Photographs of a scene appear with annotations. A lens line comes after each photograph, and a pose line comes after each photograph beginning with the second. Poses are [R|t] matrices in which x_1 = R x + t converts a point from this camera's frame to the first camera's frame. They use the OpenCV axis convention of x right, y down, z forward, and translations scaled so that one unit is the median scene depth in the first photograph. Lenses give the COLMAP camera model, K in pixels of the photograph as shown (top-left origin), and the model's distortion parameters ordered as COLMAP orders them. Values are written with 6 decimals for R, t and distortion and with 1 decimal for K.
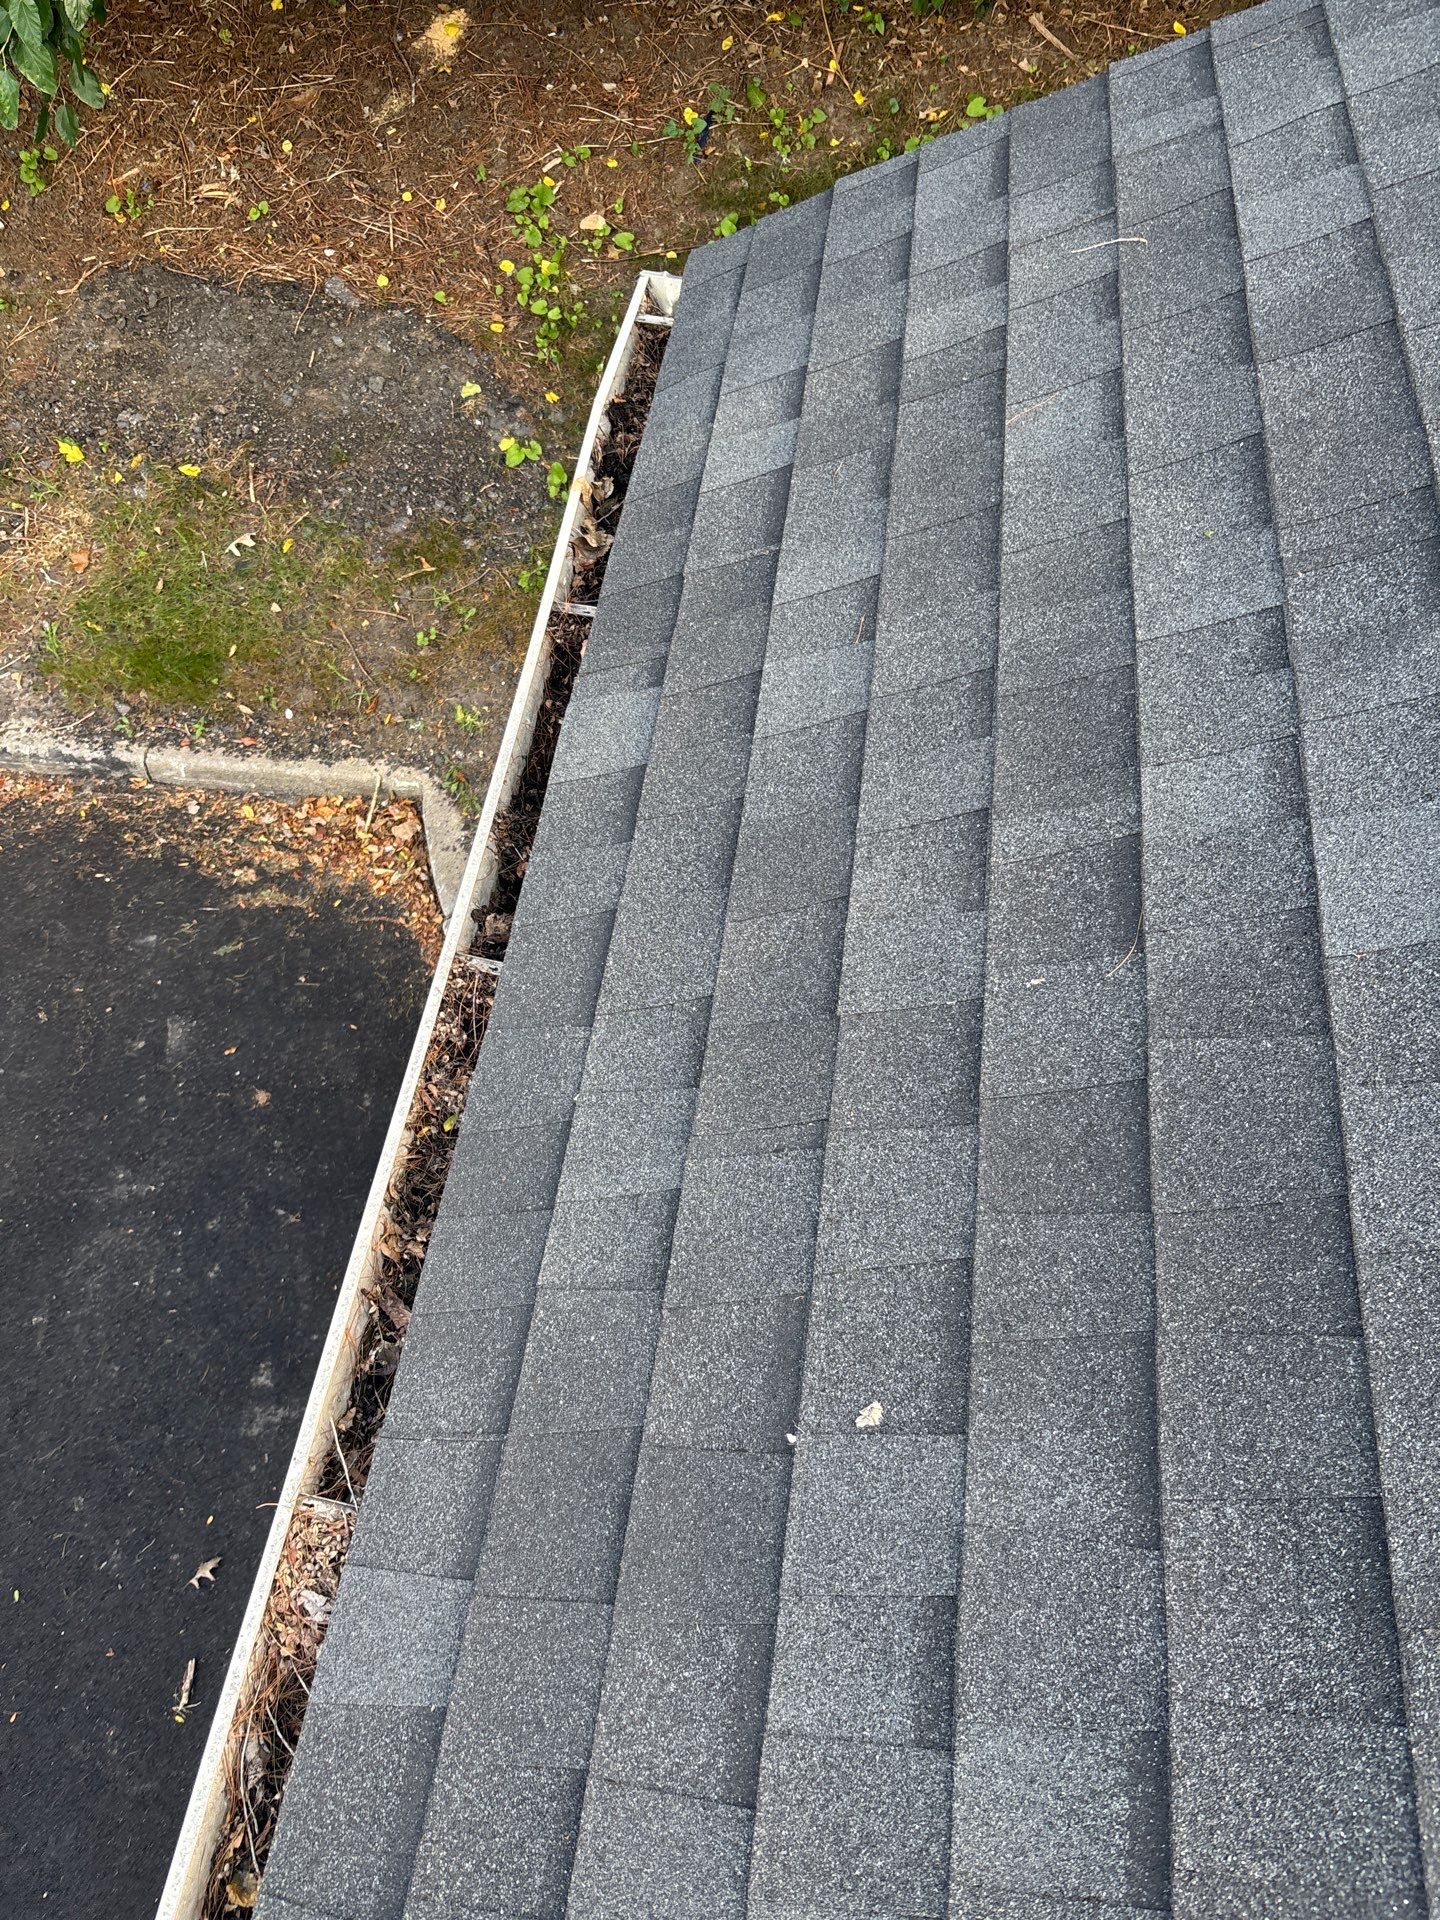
lens RADIAL K [[1425.9, 0, 724.5], [0, 1425.9, 1010.4], [0, 0, 1]] dist [0.014429, -0.027484]
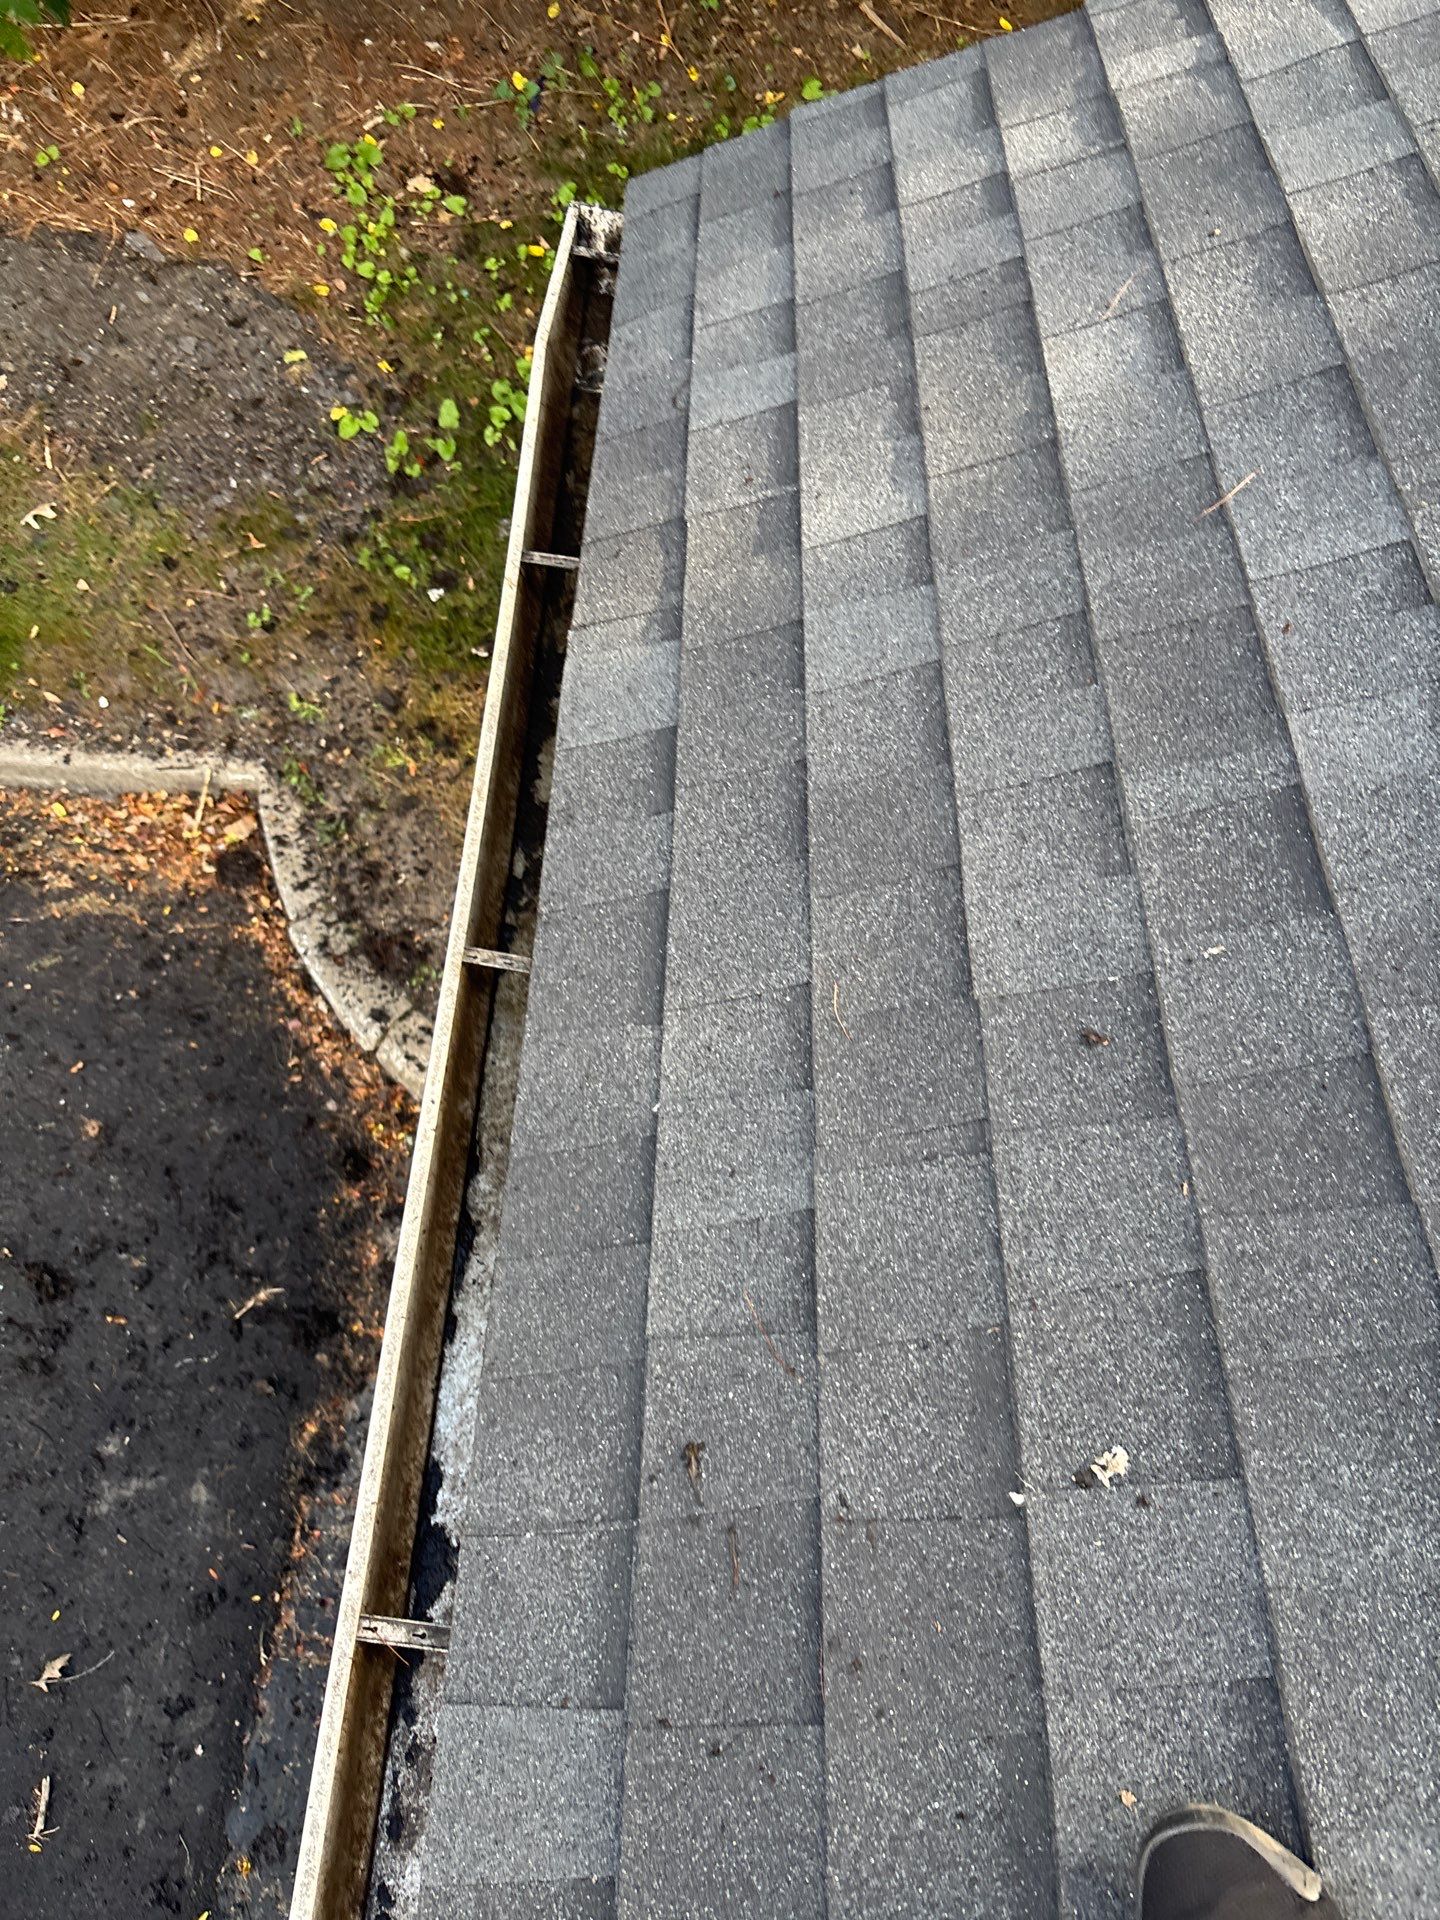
lens RADIAL K [[1414.1, 0, 723.9], [0, 1414.1, 980.7], [0, 0, 1]] dist [0.014538, -0.025551]
pose [[0.985919, -0.037473, 0.162971, -0.181142], [0.040886, 0.999008, -0.017635, 0.001306], [-0.162149, 0.024050, 0.986473, 0.143430]]
